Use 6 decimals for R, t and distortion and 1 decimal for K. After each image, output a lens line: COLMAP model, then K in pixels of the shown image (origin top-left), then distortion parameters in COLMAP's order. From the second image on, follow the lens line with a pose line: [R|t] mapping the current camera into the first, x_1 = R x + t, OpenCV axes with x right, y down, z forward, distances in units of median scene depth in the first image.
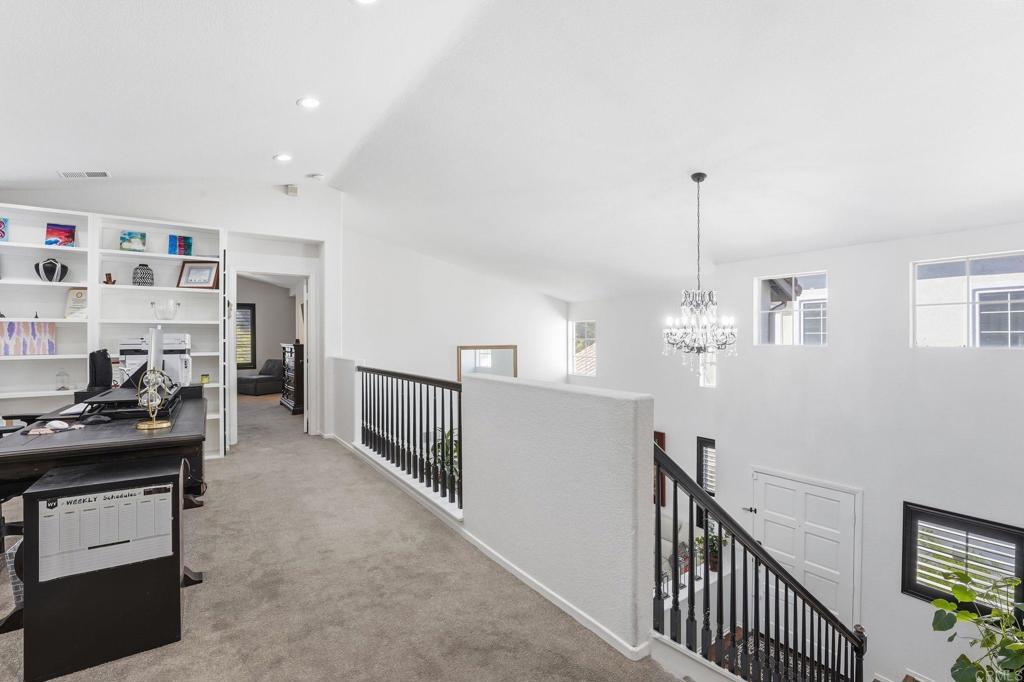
lens RADIAL K [[430.7, 0, 505.7], [0, 430.7, 338.5], [0, 0, 1]] dist [-0.021530, -0.000115]
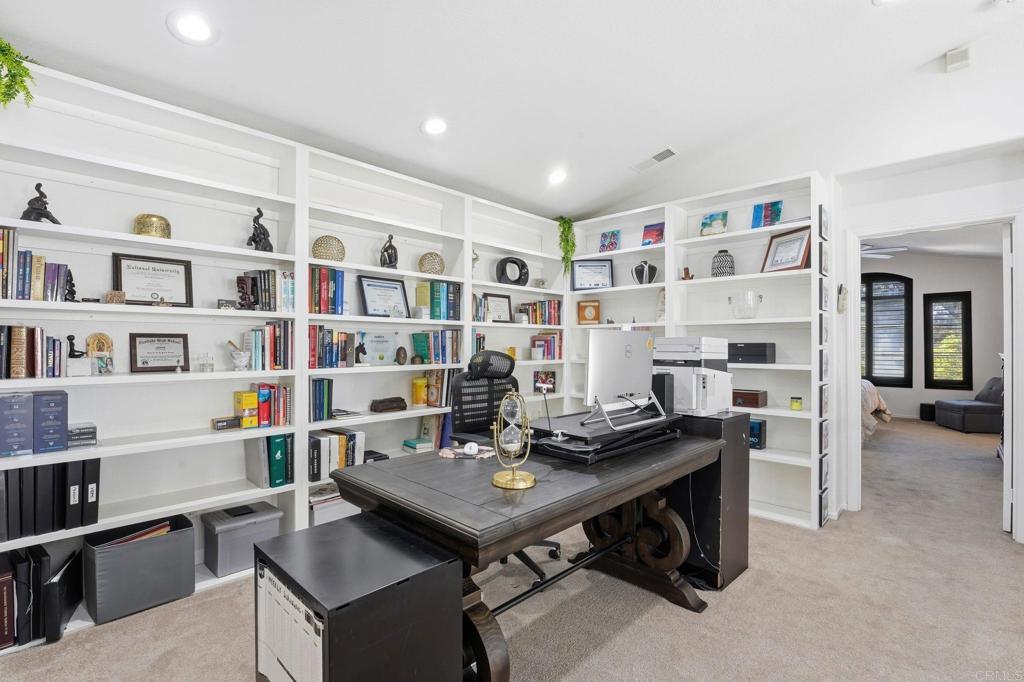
lens RADIAL K [[470.5, 0, 515.3], [0, 470.5, 343.7], [0, 0, 1]] dist [-0.015917, 0.000192]
pose [[0.198668, 0.002587, -0.980063, -0.067889], [-0.002211, 0.999995, 0.002192, -0.000887], [0.980064, 0.001731, 0.198673, 0.425969]]
